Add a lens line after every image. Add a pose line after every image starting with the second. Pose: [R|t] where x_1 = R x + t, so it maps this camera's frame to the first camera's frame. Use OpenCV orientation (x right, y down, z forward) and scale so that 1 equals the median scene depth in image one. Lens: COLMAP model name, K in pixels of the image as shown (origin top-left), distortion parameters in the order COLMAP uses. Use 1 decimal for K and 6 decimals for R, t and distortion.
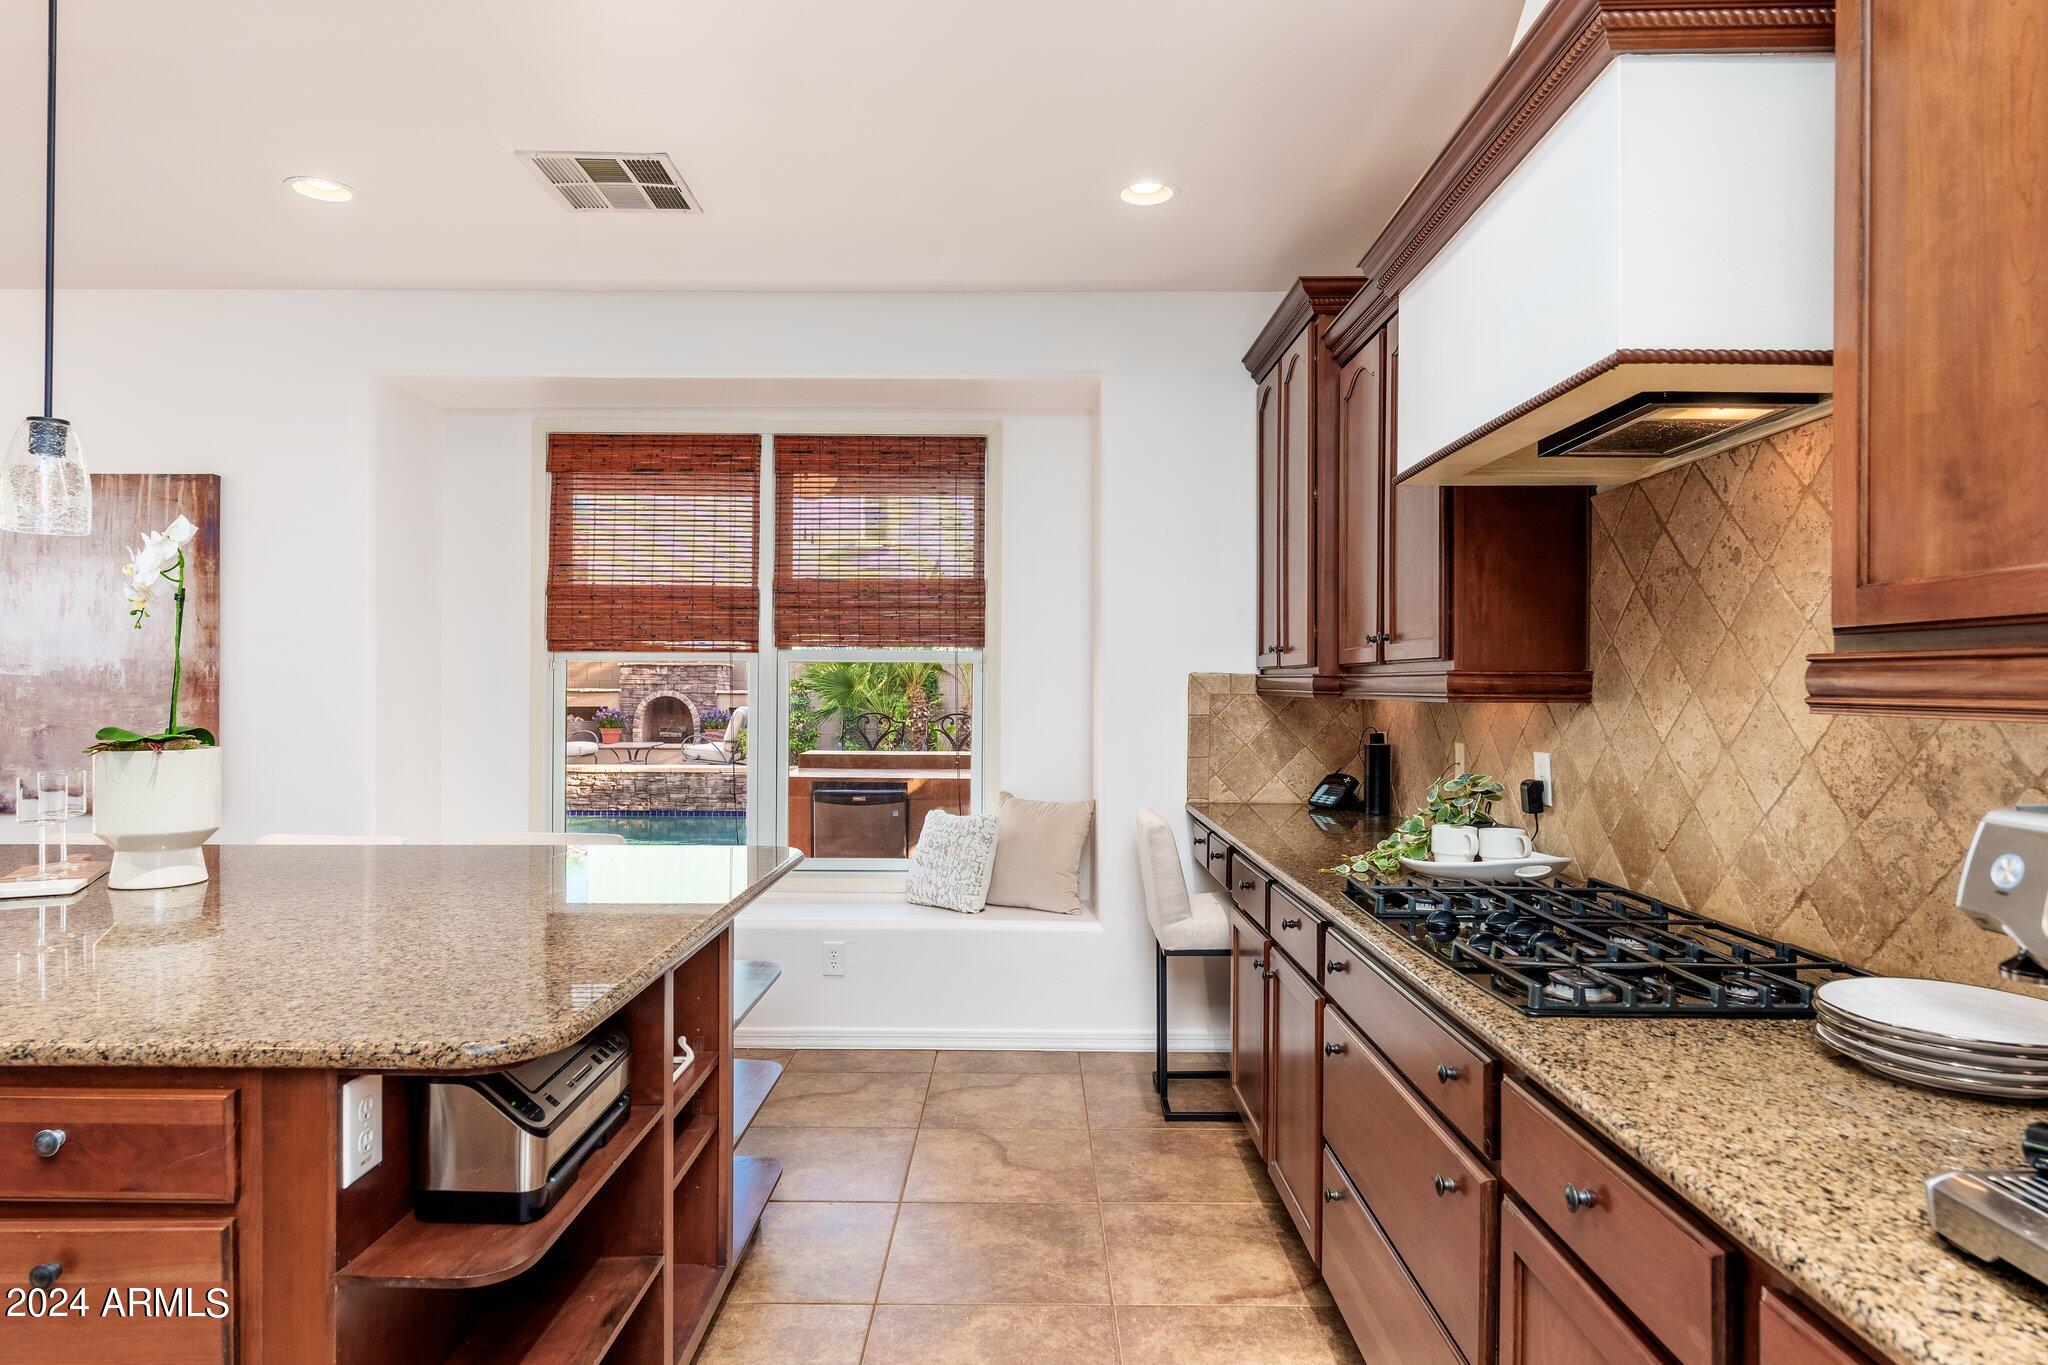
lens RADIAL K [[1220.3, 0, 1022.8], [0, 1220.3, 686.3], [0, 0, 1]] dist [-0.002457, -0.001616]
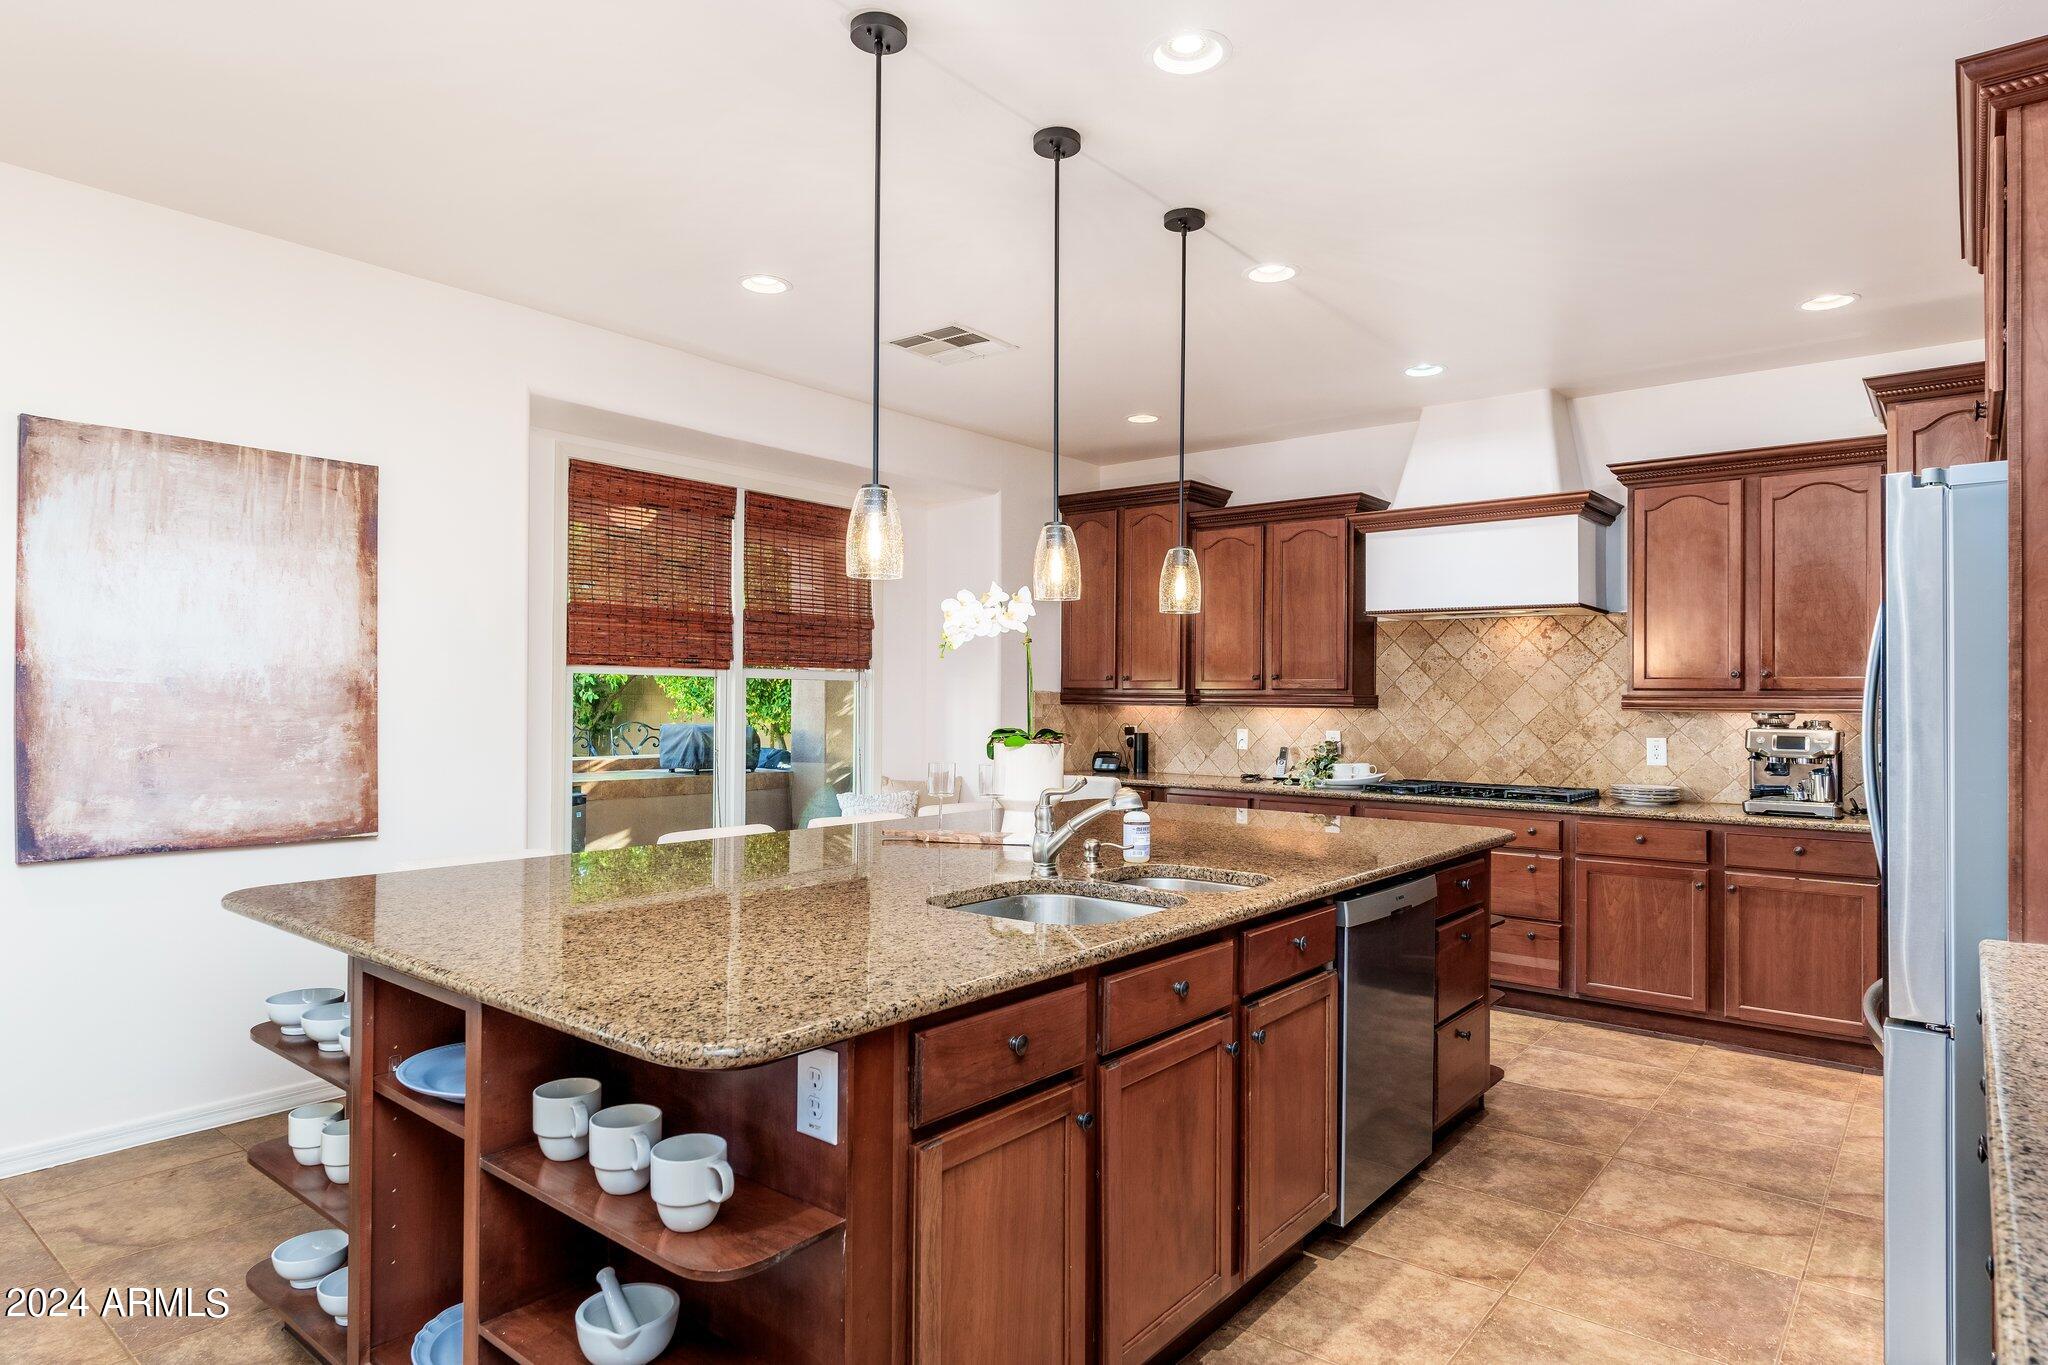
lens RADIAL K [[1152.5, 0, 1021.6], [0, 1152.5, 682.3], [0, 0, 1]] dist [-0.043865, -0.000011]
pose [[0.624081, 0.013653, 0.781240, -1.026950], [-0.005498, 0.999899, -0.013082, -0.002792], [-0.781340, 0.003869, 0.624094, 0.087277]]
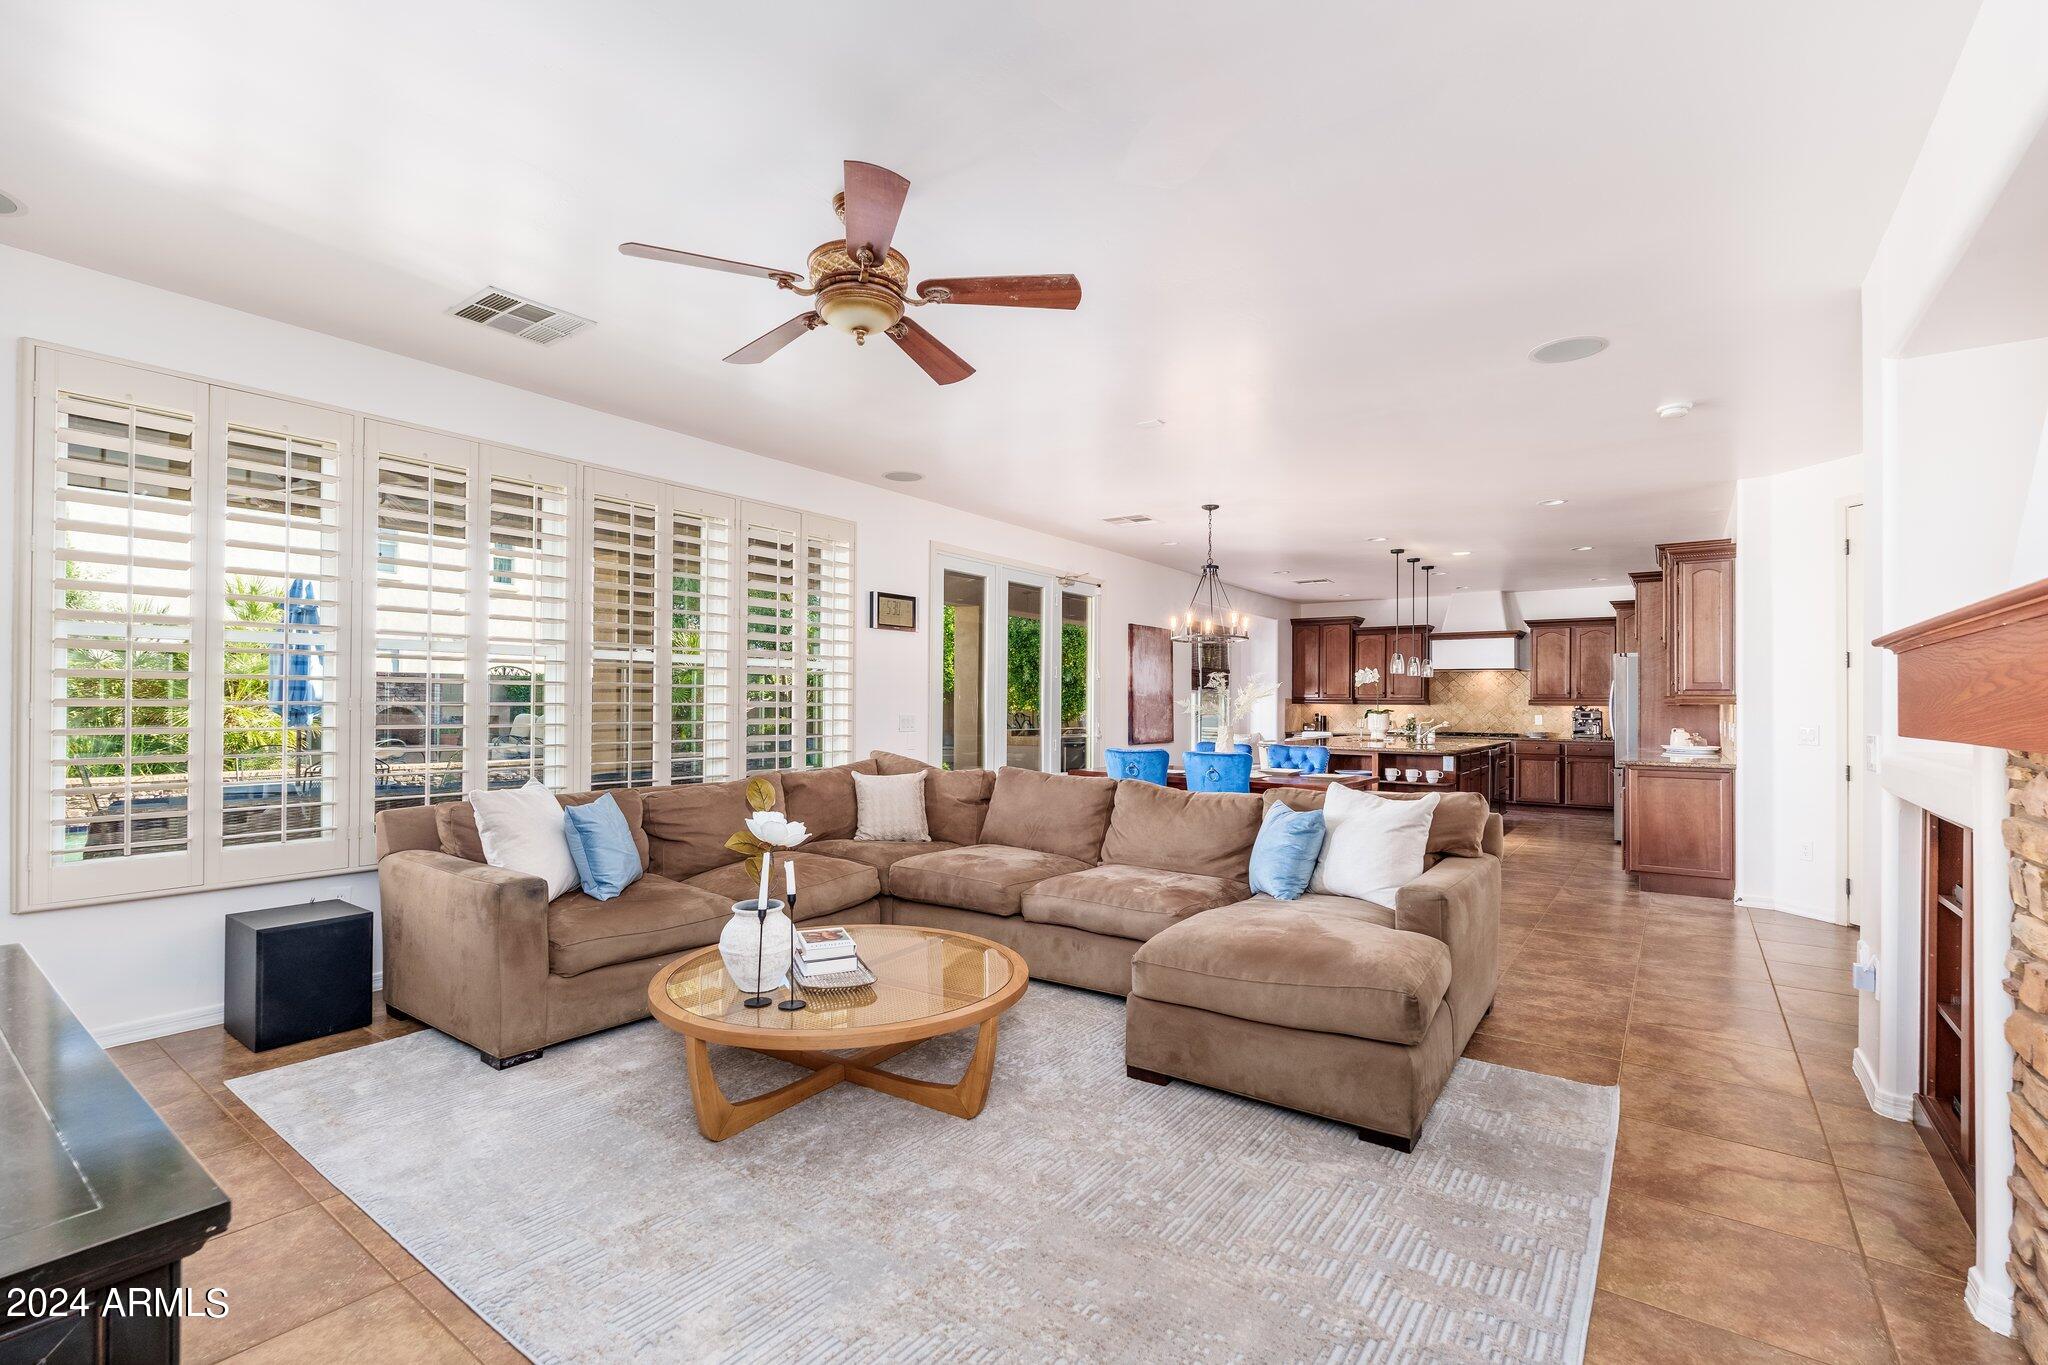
lens RADIAL K [[899.9, 0, 1033.1], [0, 899.9, 697.8], [0, 0, 1]] dist [0.003364, -0.000674]
pose [[0.590778, 0.011438, 0.806753, -2.738660], [-0.005736, 0.999934, -0.009977, 0.021096], [-0.806814, 0.001267, 0.590804, -0.058820]]
